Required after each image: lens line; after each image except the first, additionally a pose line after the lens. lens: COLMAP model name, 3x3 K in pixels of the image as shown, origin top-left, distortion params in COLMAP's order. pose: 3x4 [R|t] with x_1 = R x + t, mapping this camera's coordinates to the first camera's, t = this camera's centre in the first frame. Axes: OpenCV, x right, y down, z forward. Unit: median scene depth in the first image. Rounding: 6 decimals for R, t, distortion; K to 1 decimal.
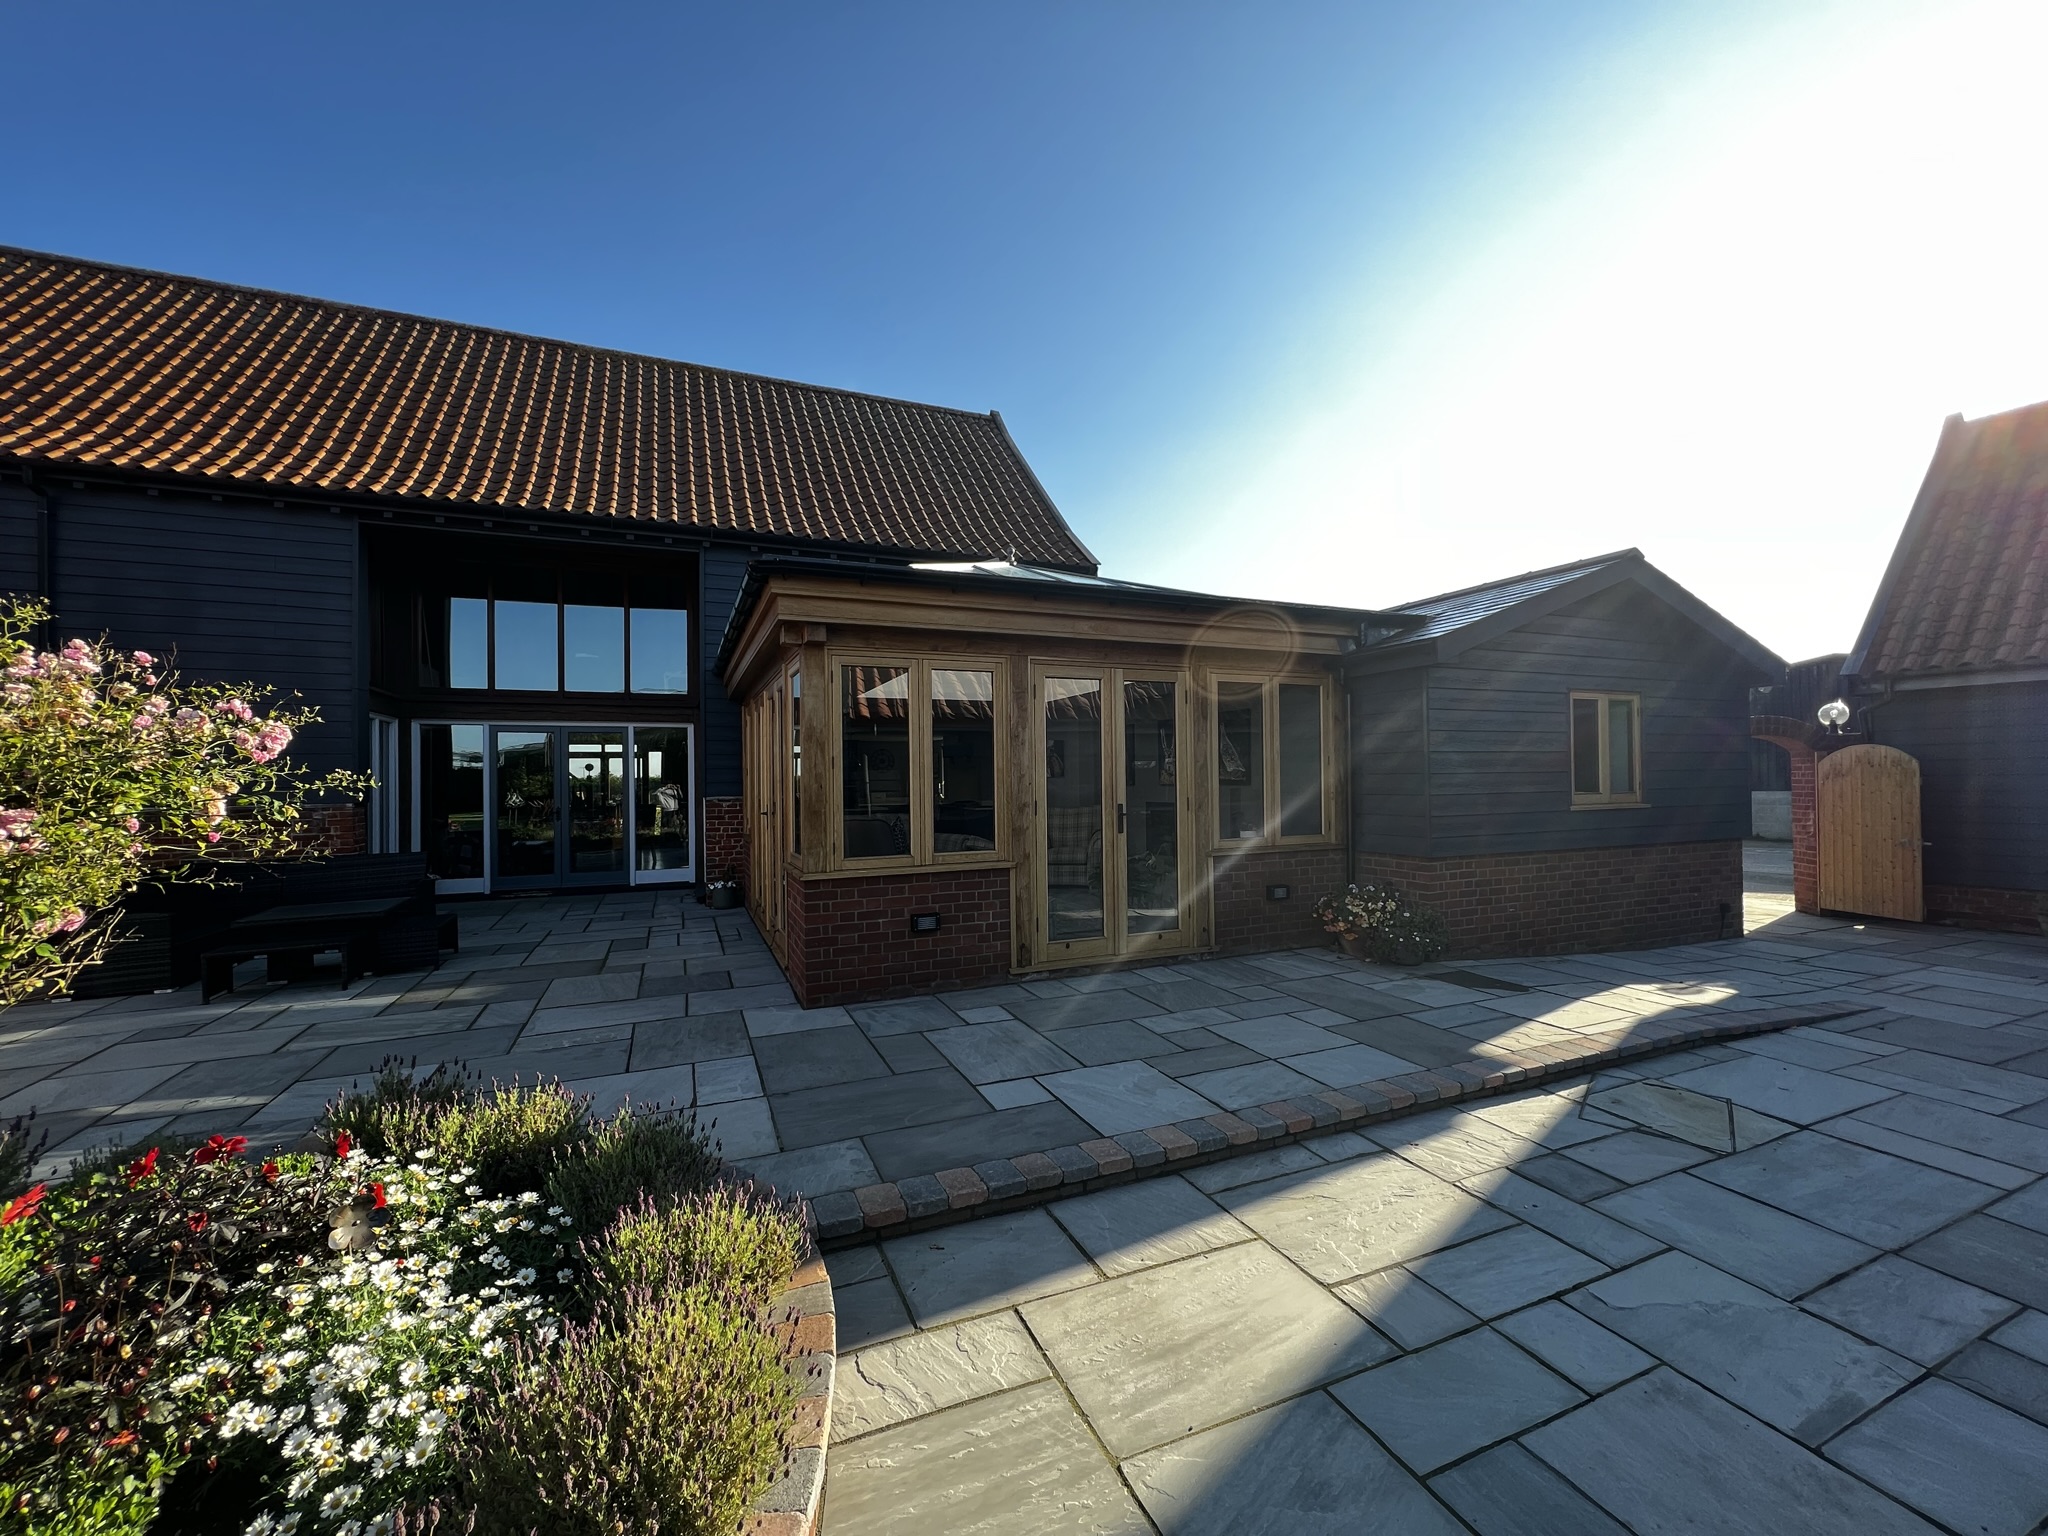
lens RADIAL K [[823.3, 0, 1039.4], [0, 823.3, 771.2], [0, 0, 1]] dist [-0.002462, 0.000804]
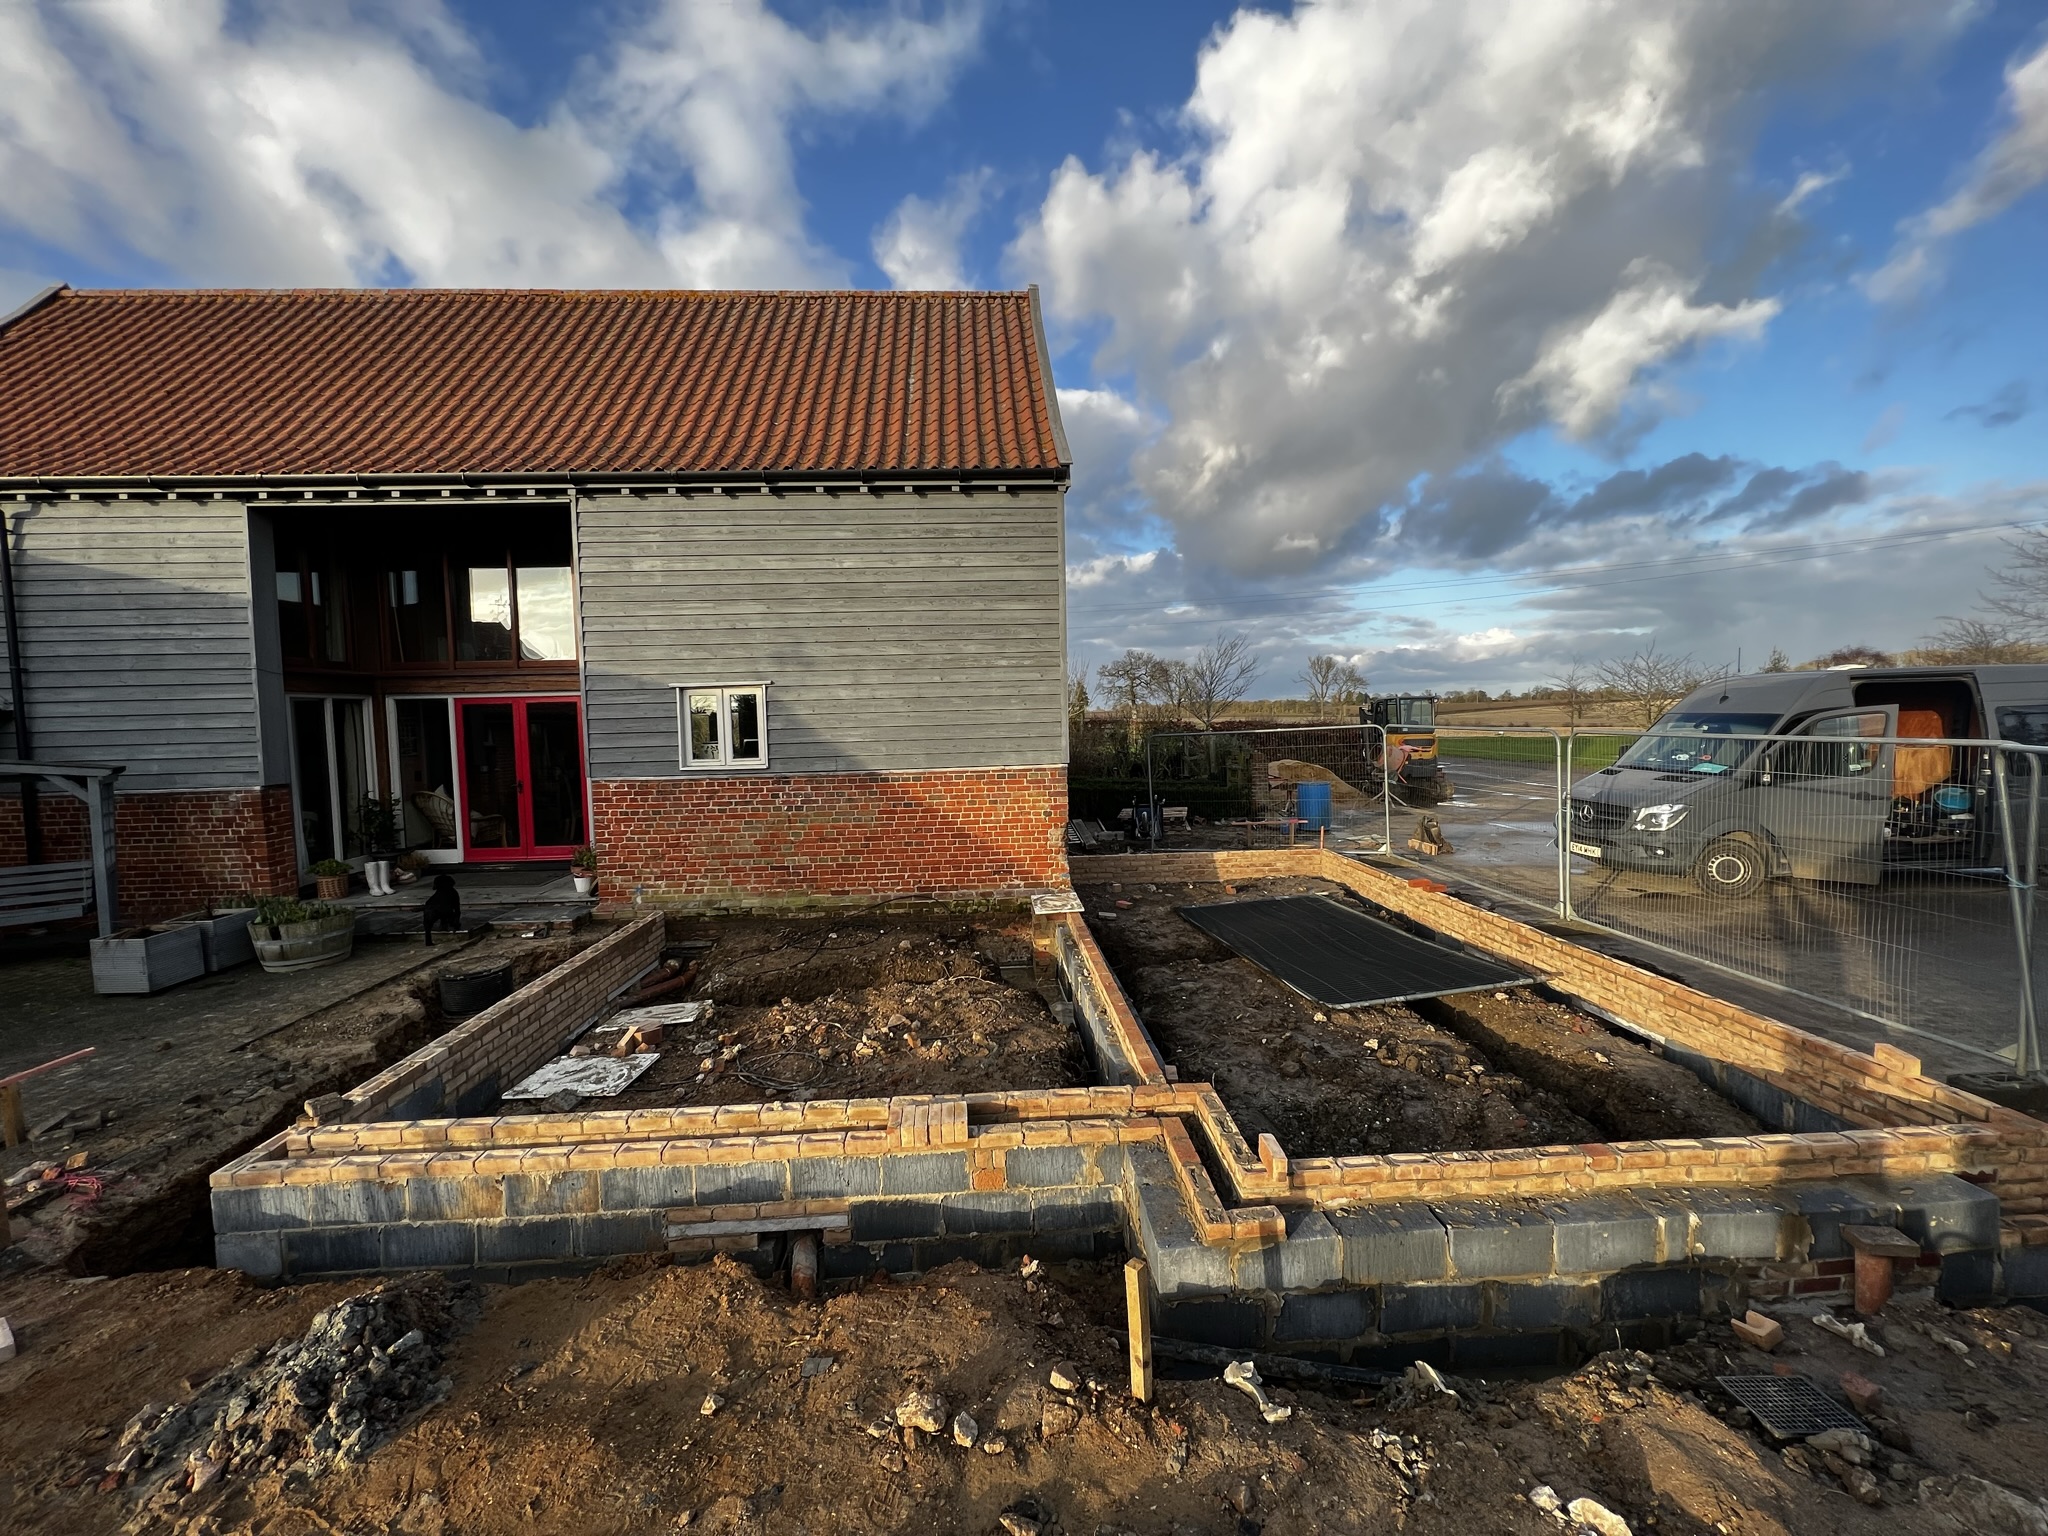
lens RADIAL K [[823.3, 0, 1017.7], [0, 823.3, 768.9], [0, 0, 1]] dist [-0.002462, 0.000804]
pose [[0.934224, 0.016350, -0.356311, 0.949239], [0.013368, 0.996642, 0.080783, -0.120360], [0.356435, -0.080232, 0.930869, 0.875885]]
